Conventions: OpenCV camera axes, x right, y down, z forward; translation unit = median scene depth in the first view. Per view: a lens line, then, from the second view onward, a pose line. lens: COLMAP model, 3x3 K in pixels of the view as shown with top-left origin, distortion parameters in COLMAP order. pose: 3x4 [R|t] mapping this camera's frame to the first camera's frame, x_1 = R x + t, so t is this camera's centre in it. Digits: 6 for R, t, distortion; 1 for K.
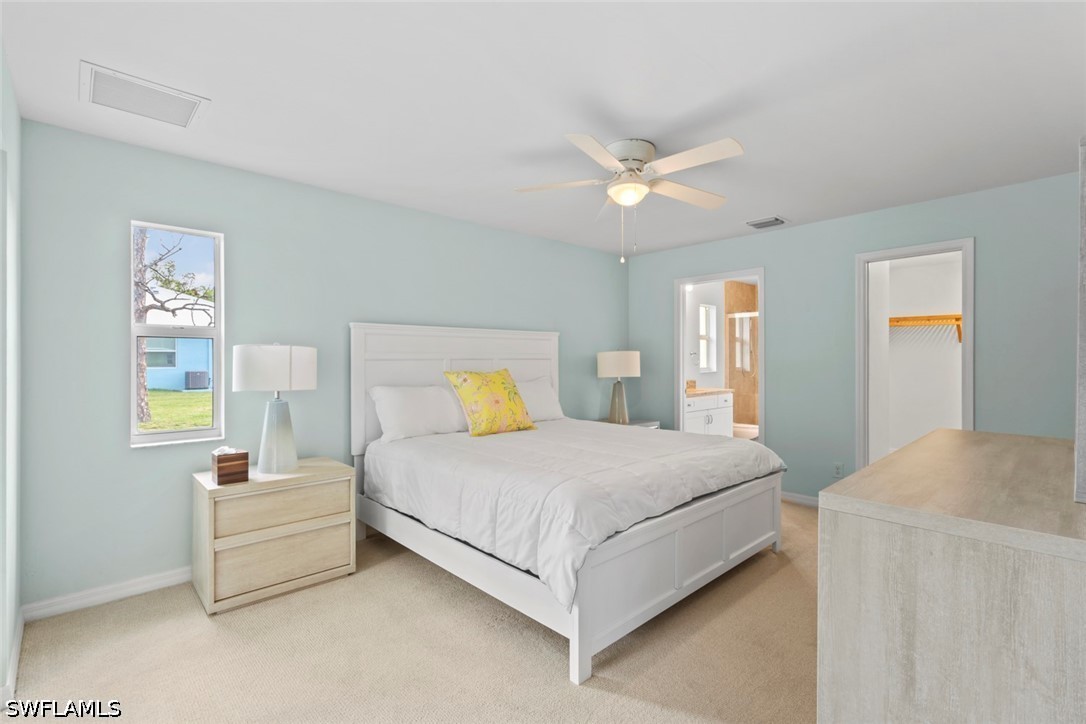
lens RADIAL K [[499.8, 0, 548.4], [0, 499.8, 359.6], [0, 0, 1]] dist [0.005663, -0.001028]
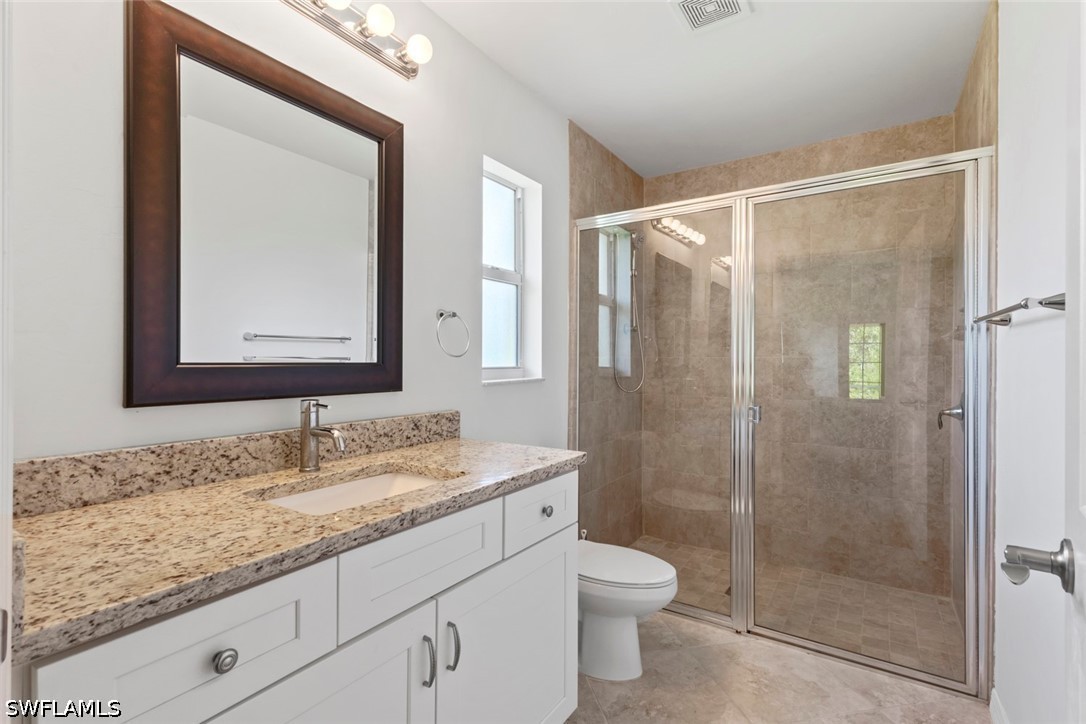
lens RADIAL K [[499.8, 0, 537.2], [0, 499.8, 363.2], [0, 0, 1]] dist [0.005663, -0.001028]
pose [[0.975418, 0.004683, 0.220314, 0.253230], [-0.005939, 0.999970, 0.005037, 0.011725], [-0.220283, -0.006222, 0.975416, 0.658509]]
